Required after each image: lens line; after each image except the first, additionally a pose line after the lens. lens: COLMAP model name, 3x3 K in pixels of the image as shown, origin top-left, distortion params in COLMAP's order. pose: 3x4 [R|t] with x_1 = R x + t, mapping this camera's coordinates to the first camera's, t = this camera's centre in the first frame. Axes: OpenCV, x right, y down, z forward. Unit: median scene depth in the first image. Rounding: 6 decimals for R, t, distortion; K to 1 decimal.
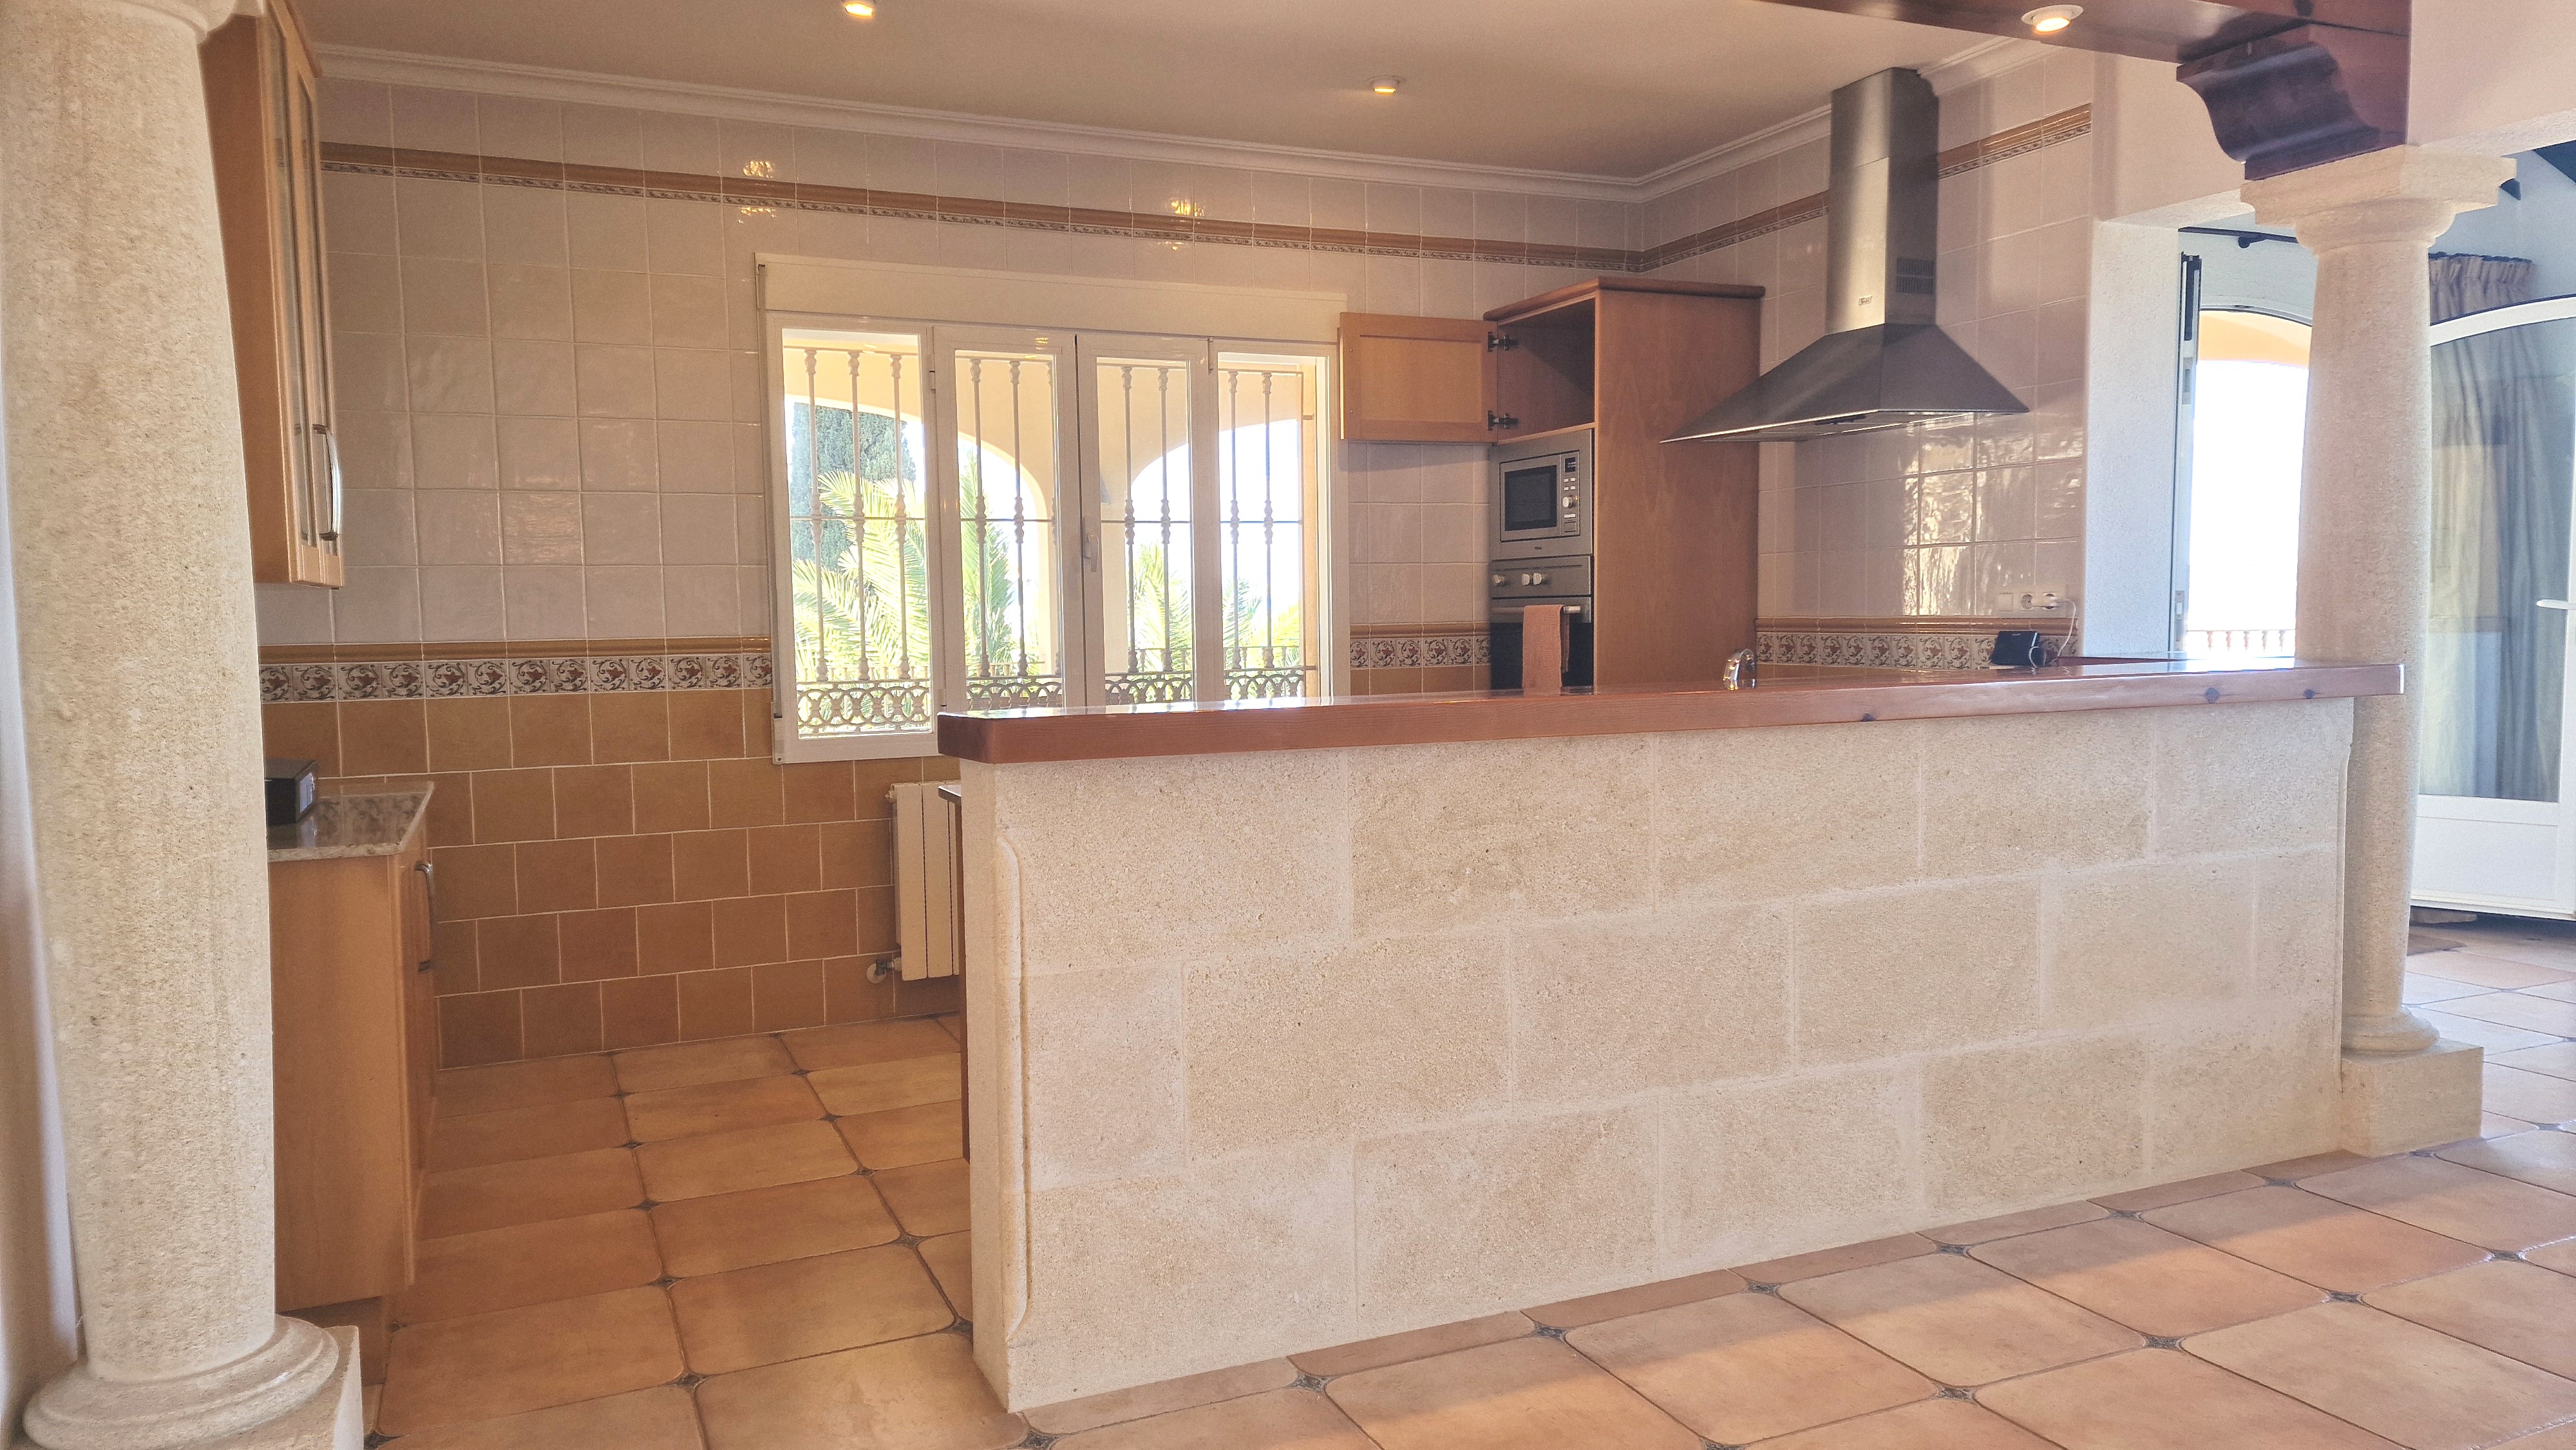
lens RADIAL K [[1698.0, 0, 1281.8], [0, 1698.0, 724.5], [0, 0, 1]] dist [0.049079, -0.028554]
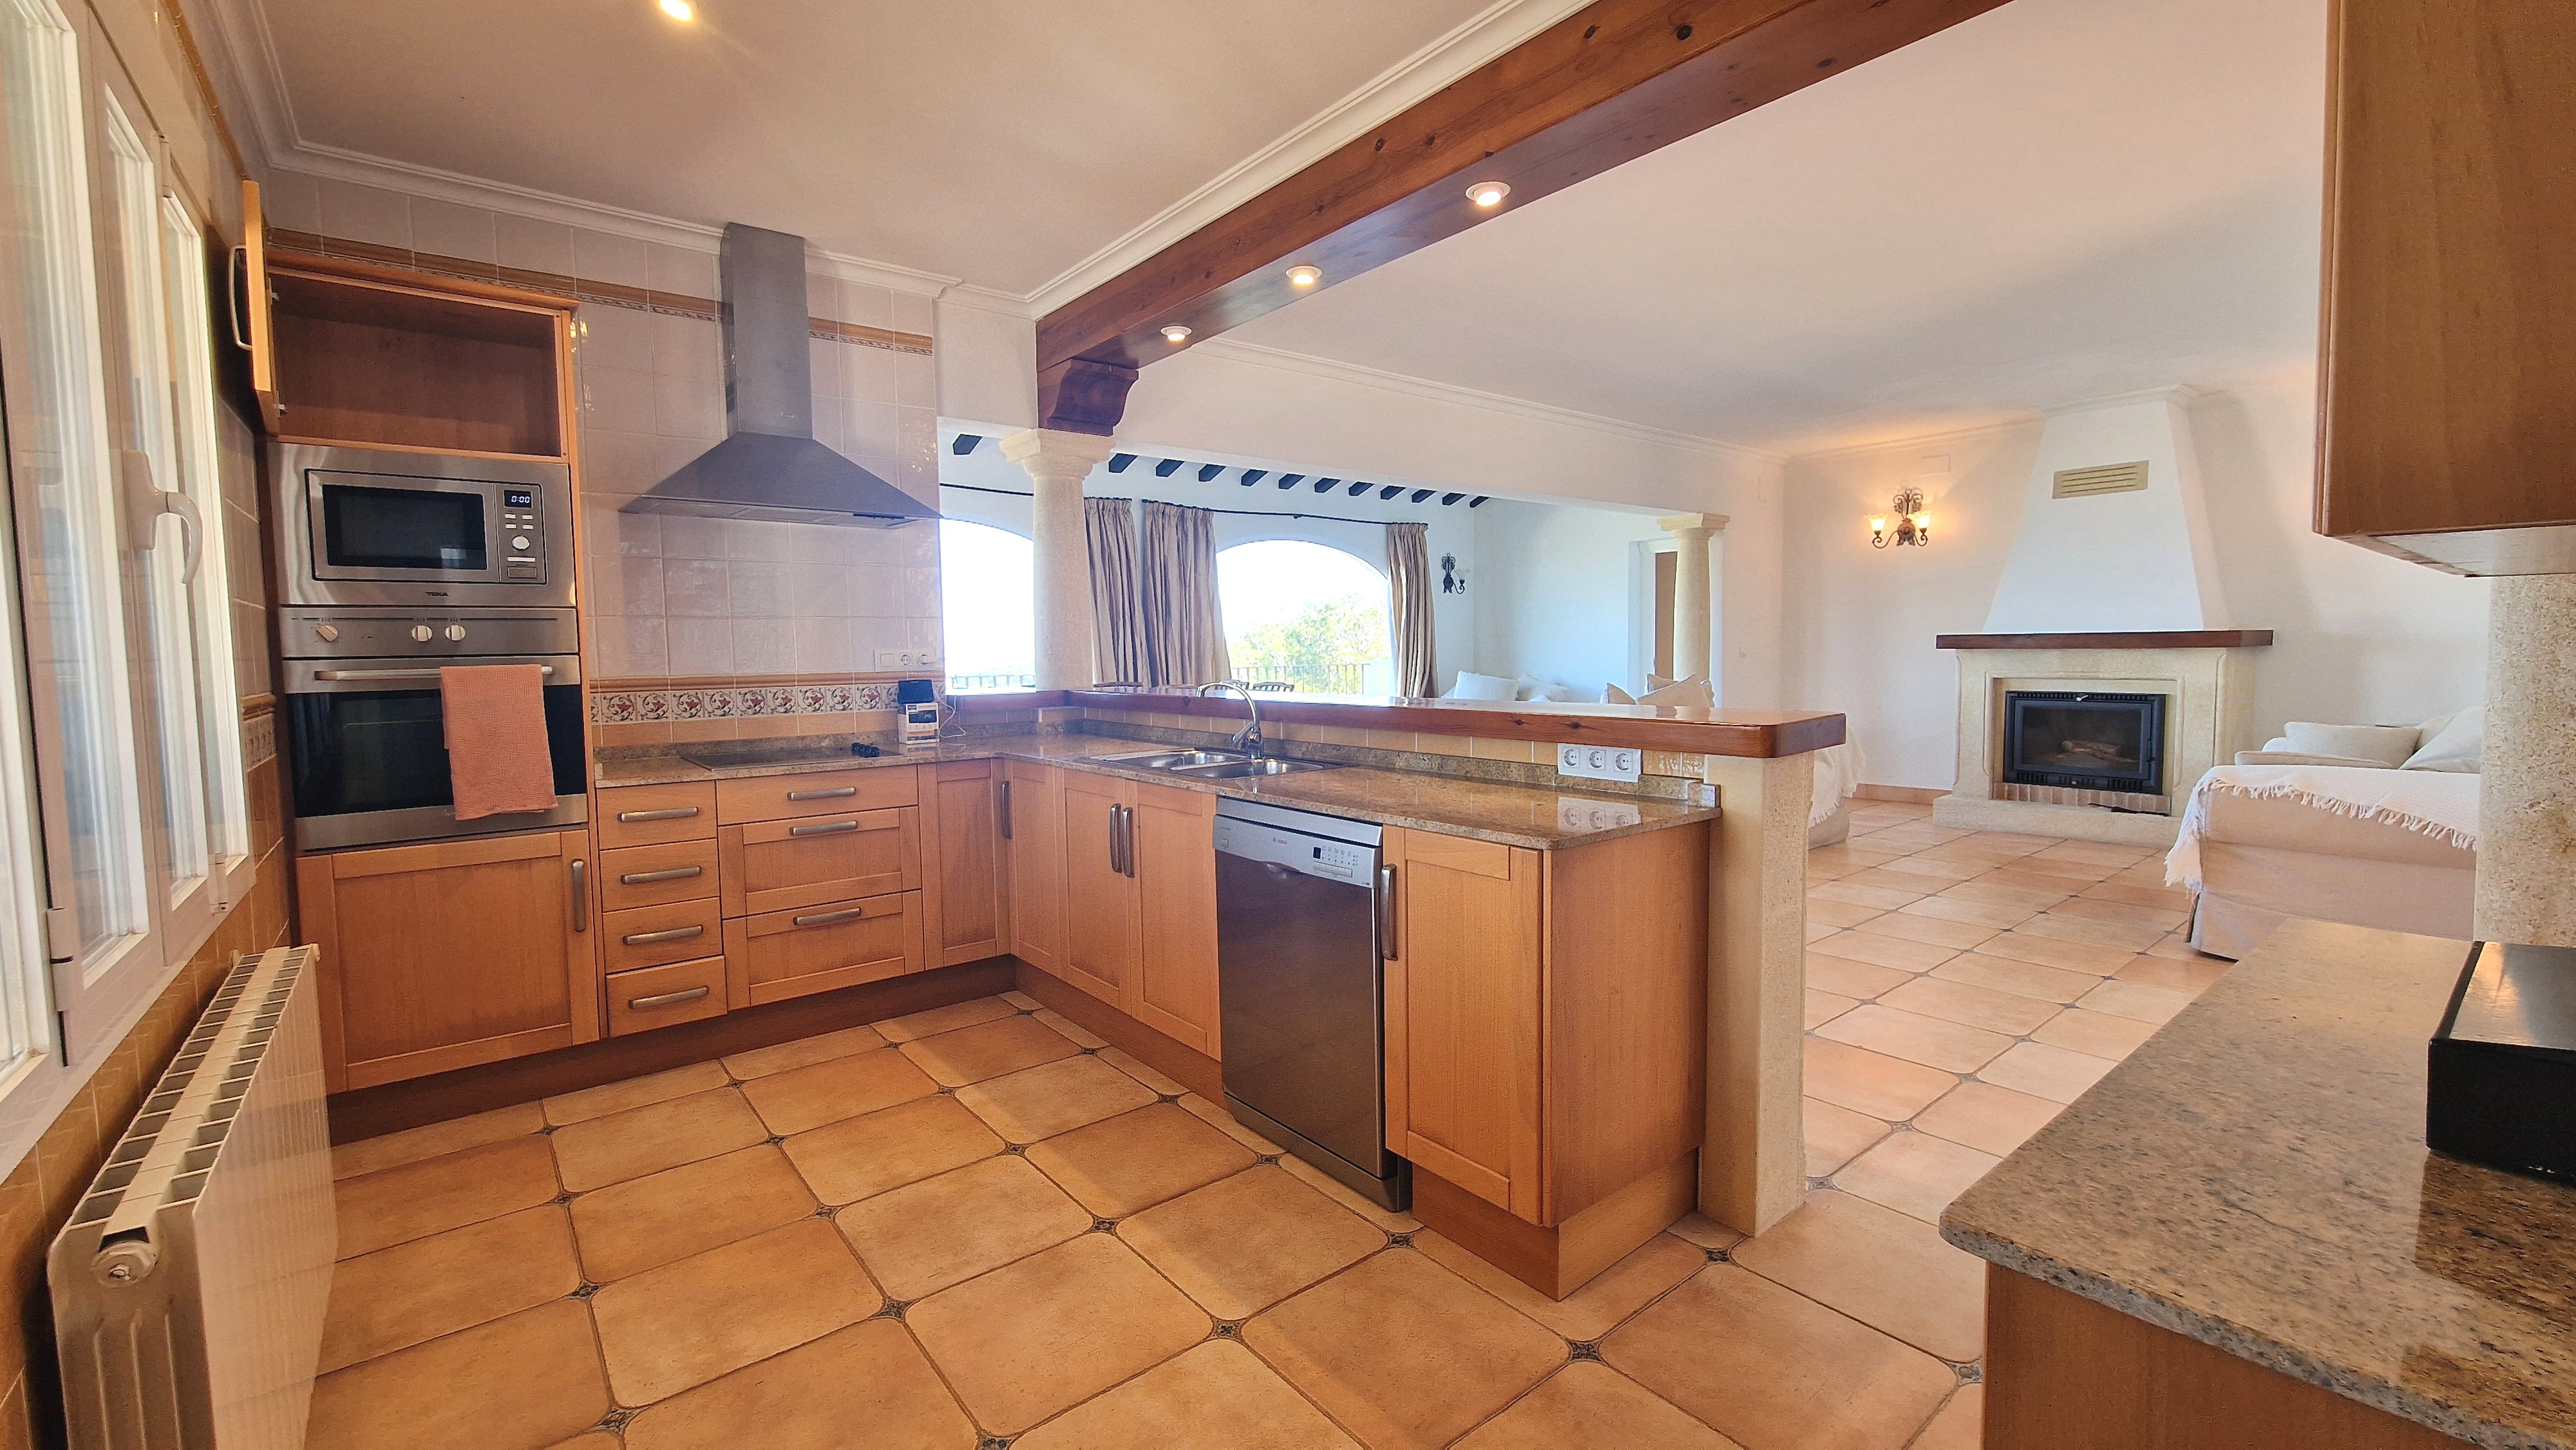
lens RADIAL K [[1062.5, 0, 1263.8], [0, 1062.5, 712.8], [0, 0, 1]] dist [-0.004763, -0.003577]
pose [[-0.240109, -0.040497, 0.969901, -0.654469], [0.086788, 0.994233, 0.062998, -0.073785], [-0.966859, 0.099302, -0.235210, 1.182421]]
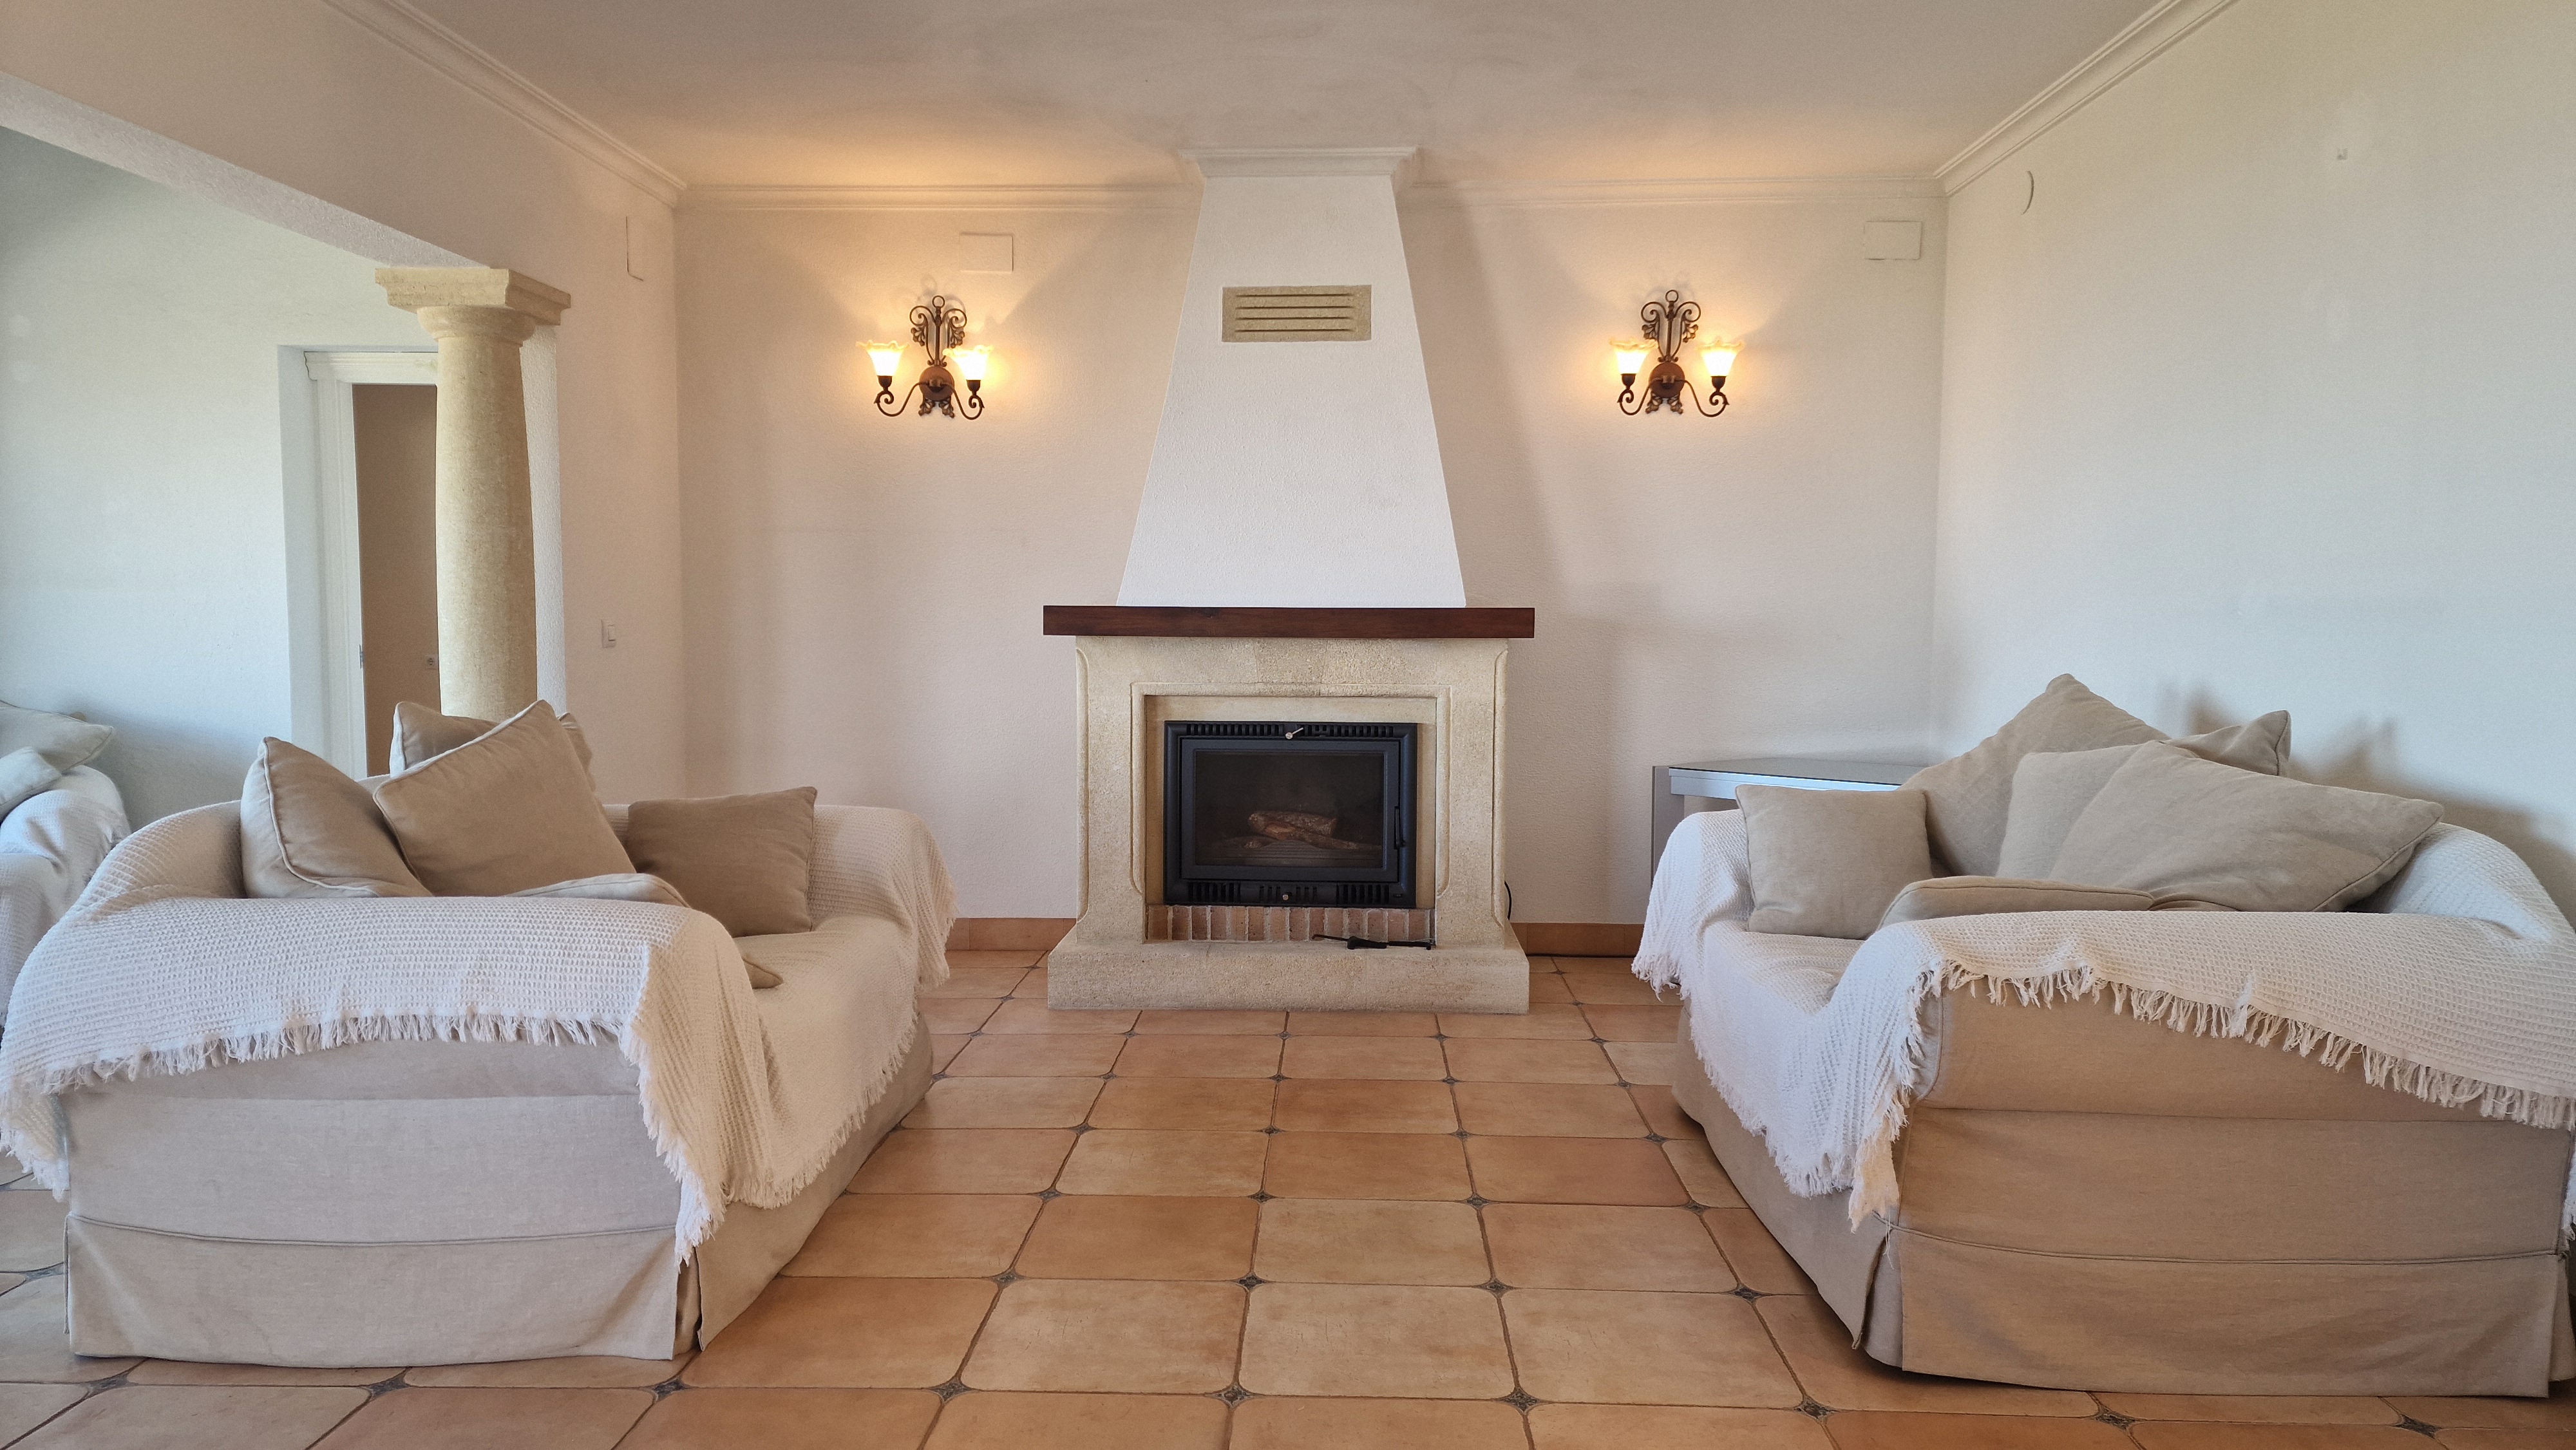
lens RADIAL K [[1698.0, 0, 1283.5], [0, 1698.0, 753.5], [0, 0, 1]] dist [0.049079, -0.028554]
pose [[-0.897592, -0.026615, 0.440023, 0.095888], [0.038589, 0.989600, 0.138573, -0.054085], [-0.439135, 0.141362, -0.887230, 0.748978]]
